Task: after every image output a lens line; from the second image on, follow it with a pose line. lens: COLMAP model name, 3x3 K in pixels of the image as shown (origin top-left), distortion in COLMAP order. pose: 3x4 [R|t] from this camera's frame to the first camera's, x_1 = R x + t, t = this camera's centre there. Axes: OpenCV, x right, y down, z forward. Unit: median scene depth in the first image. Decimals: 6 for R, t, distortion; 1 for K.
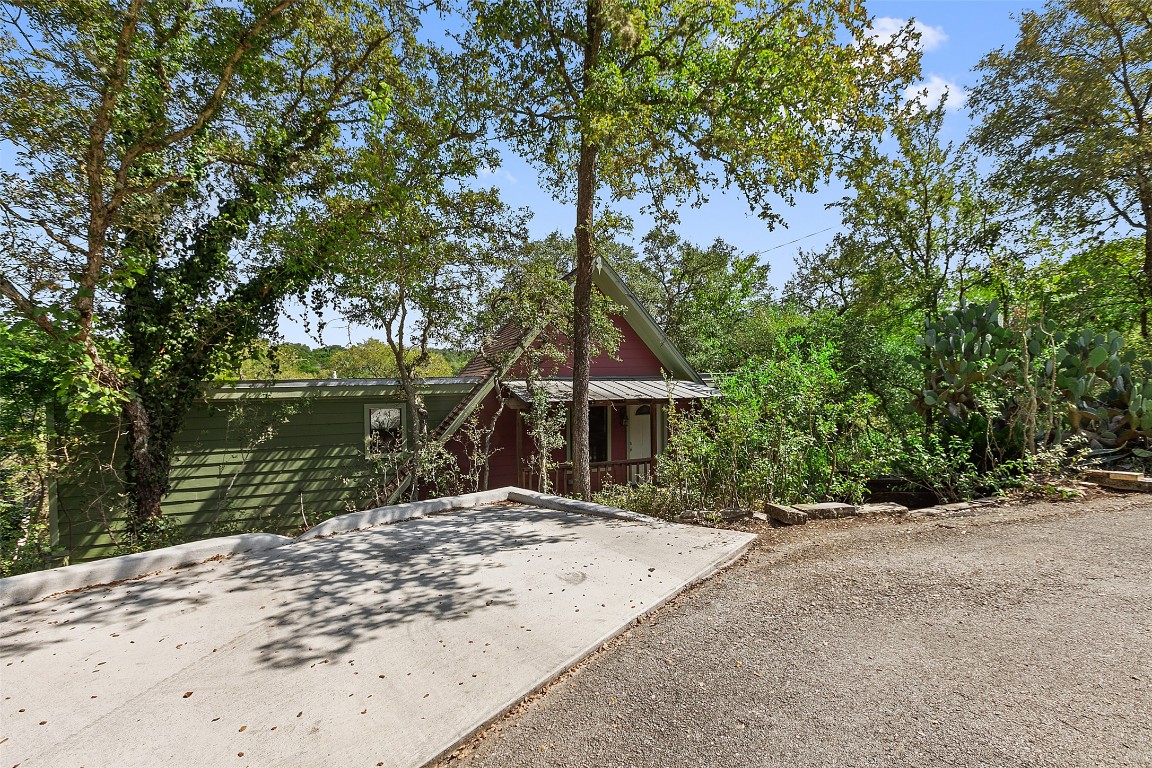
lens RADIAL K [[522.3, 0, 576.0], [0, 522.3, 384.0], [0, 0, 1]] dist [0.002588, -0.000514]
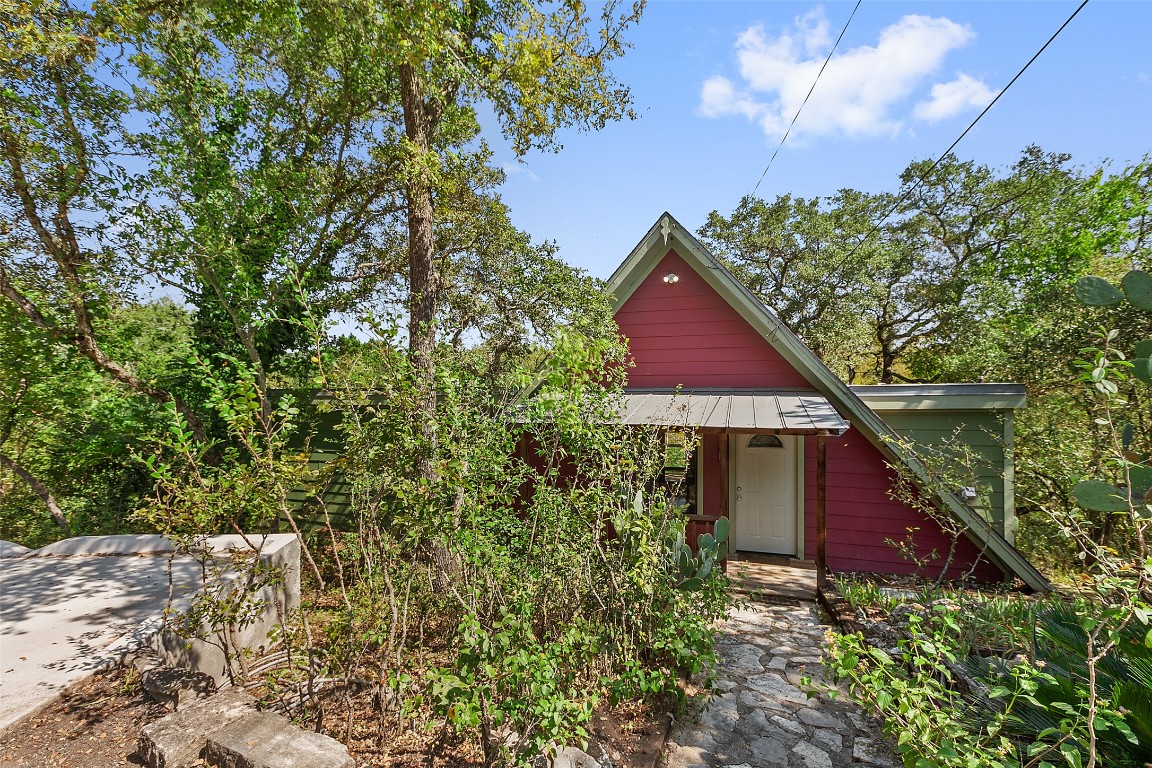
lens RADIAL K [[529.6, 0, 576.0], [0, 529.6, 384.0], [0, 0, 1]] dist [0.000136, -0.000192]
pose [[0.779543, 0.006673, -0.626313, 0.709797], [-0.010007, 0.999948, -0.001801, -0.031238], [0.626269, 0.007672, 0.779570, 0.656539]]
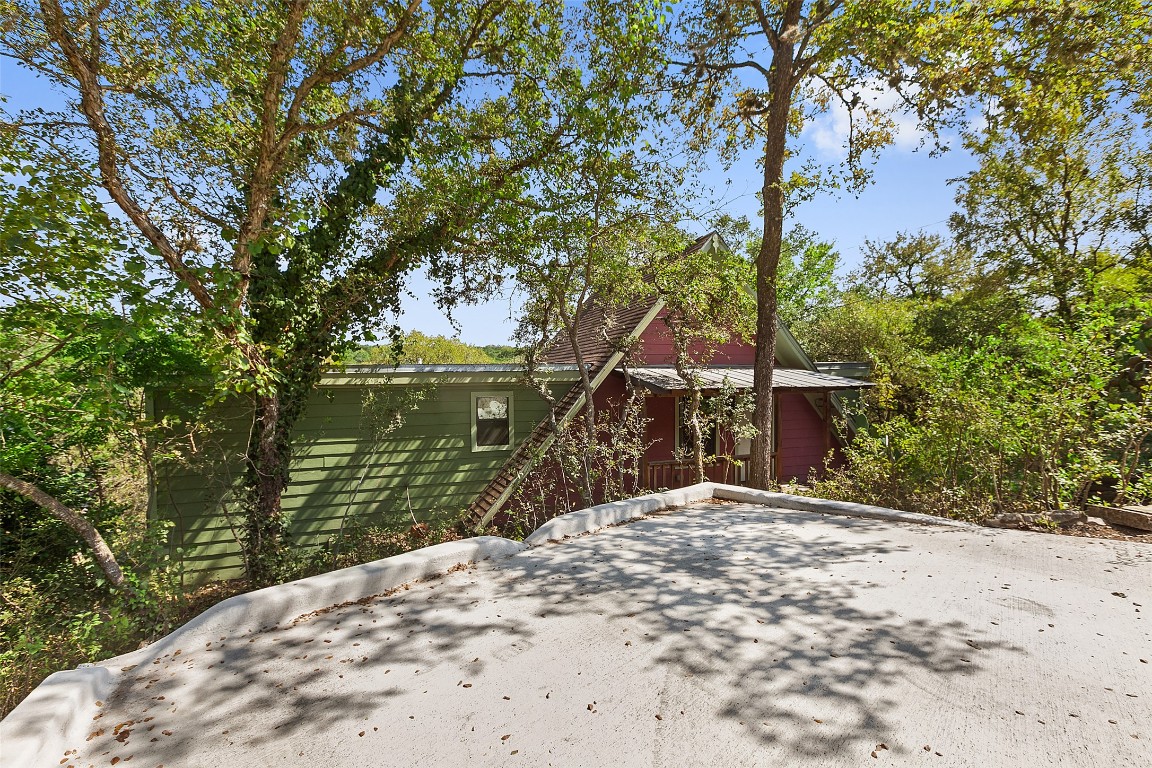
lens RADIAL K [[518.5, 0, 571.9], [0, 518.5, 384.7], [0, 0, 1]] dist [0.003445, 0.000222]
pose [[0.999860, 0.004075, -0.016249, -0.343126], [-0.003985, 0.999977, 0.005557, 0.031829], [0.016272, -0.005491, 0.999853, 0.141215]]
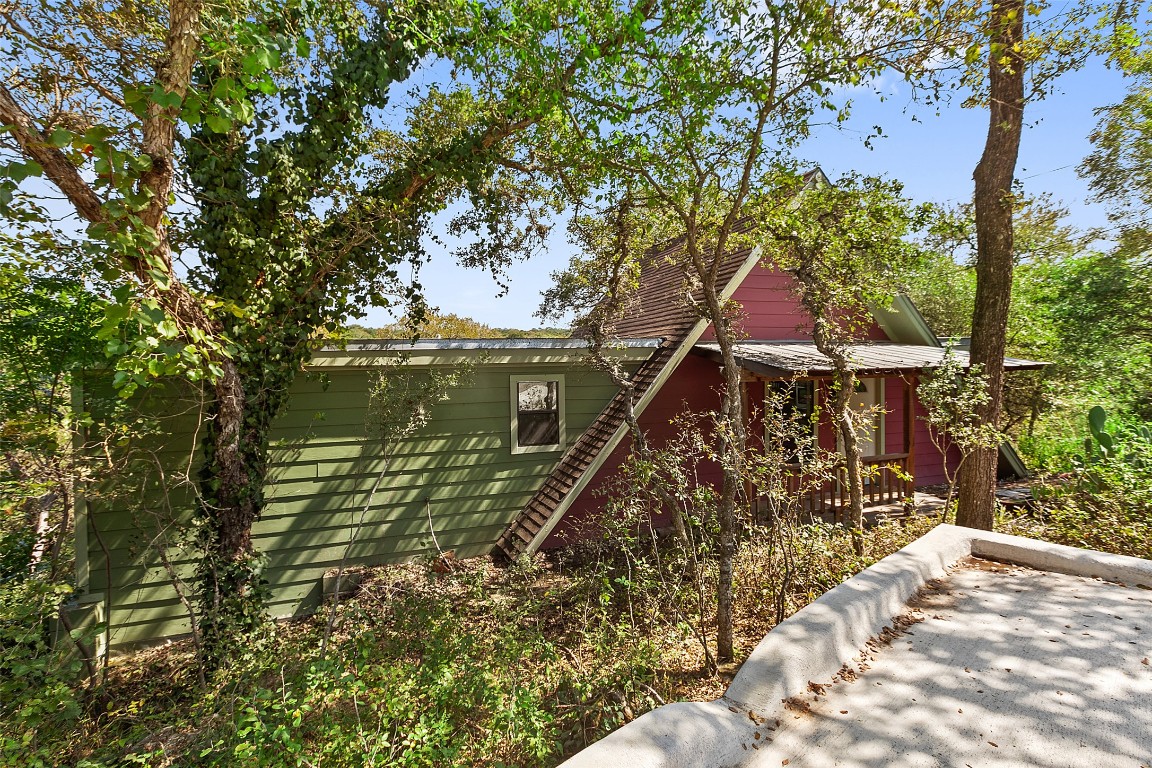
lens RADIAL K [[527.3, 0, 571.2], [0, 527.3, 361.8], [0, 0, 1]] dist [0.003507, 0.000412]
pose [[0.999567, 0.000262, -0.029415, -0.488832], [-0.000445, 0.999981, -0.006193, 0.039650], [0.029413, 0.006203, 0.999548, 0.473663]]
